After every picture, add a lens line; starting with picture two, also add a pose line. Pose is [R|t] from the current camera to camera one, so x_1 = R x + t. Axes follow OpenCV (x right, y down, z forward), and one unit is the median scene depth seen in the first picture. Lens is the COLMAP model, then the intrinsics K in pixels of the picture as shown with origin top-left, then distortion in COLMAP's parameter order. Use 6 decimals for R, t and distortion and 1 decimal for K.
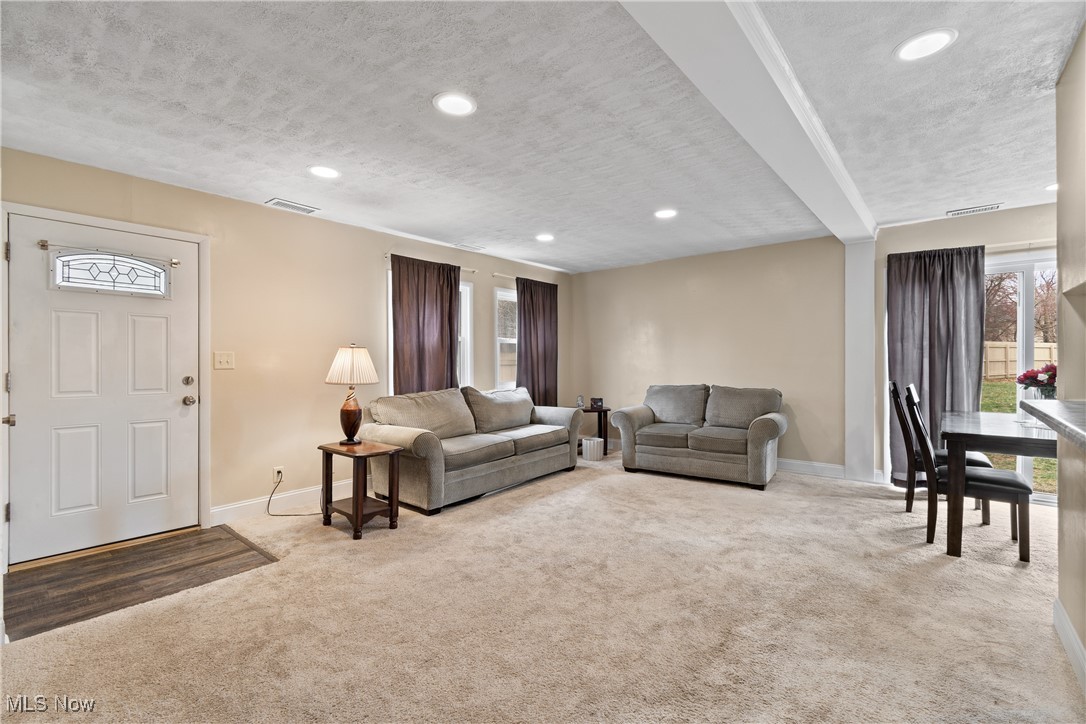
lens RADIAL K [[474.6, 0, 543.0], [0, 474.6, 362.0], [0, 0, 1]] dist [-0.001475, -0.000114]
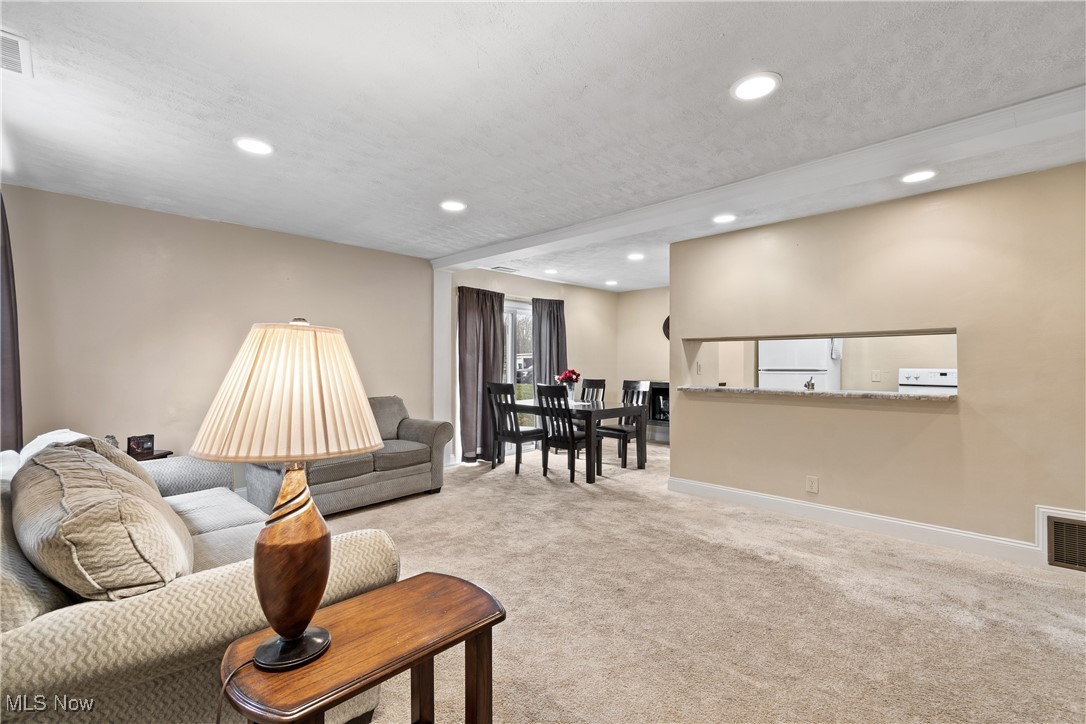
lens RADIAL K [[483.1, 0, 543.0], [0, 483.1, 362.0], [0, 0, 1]] dist [-0.000200, -0.000177]
pose [[0.081105, 0.009521, 0.996660, -0.635009], [0.000722, 0.999954, -0.009611, -0.006627], [-0.996705, 0.001499, 0.081095, 0.747527]]
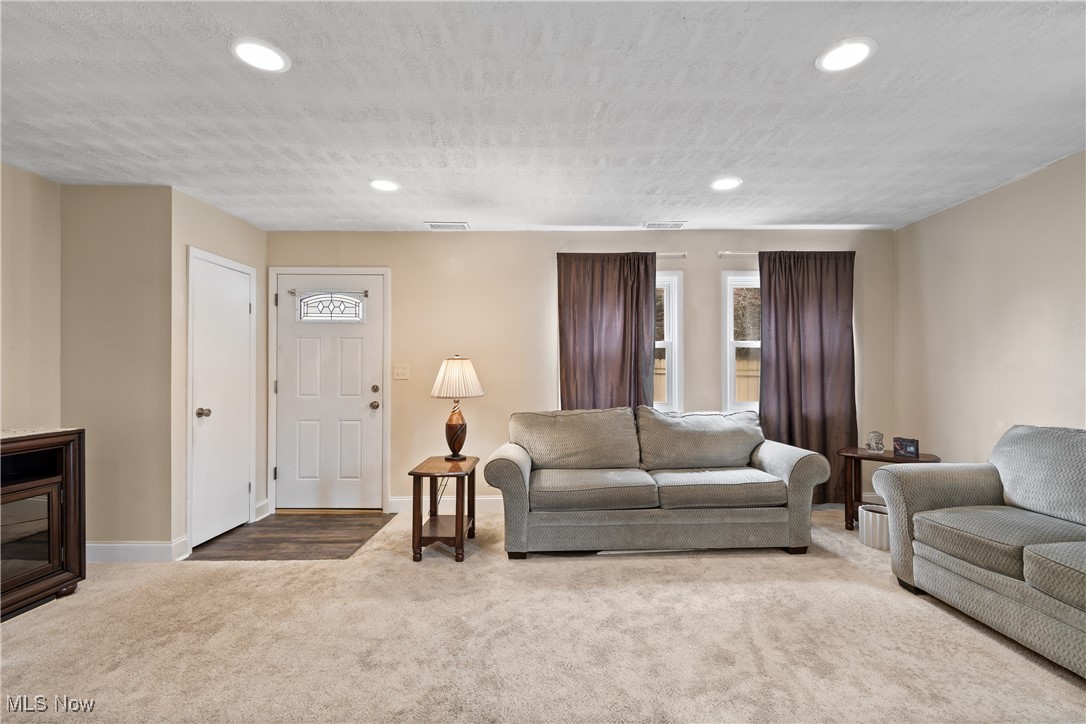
lens RADIAL K [[477.5, 0, 559.9], [0, 477.5, 369.3], [0, 0, 1]] dist [-0.000677, -0.000182]
pose [[0.651936, -0.001428, -0.758272, 0.425561], [-0.001648, 0.999993, -0.003300, -0.006123], [0.758272, 0.003401, 0.651930, 0.484123]]
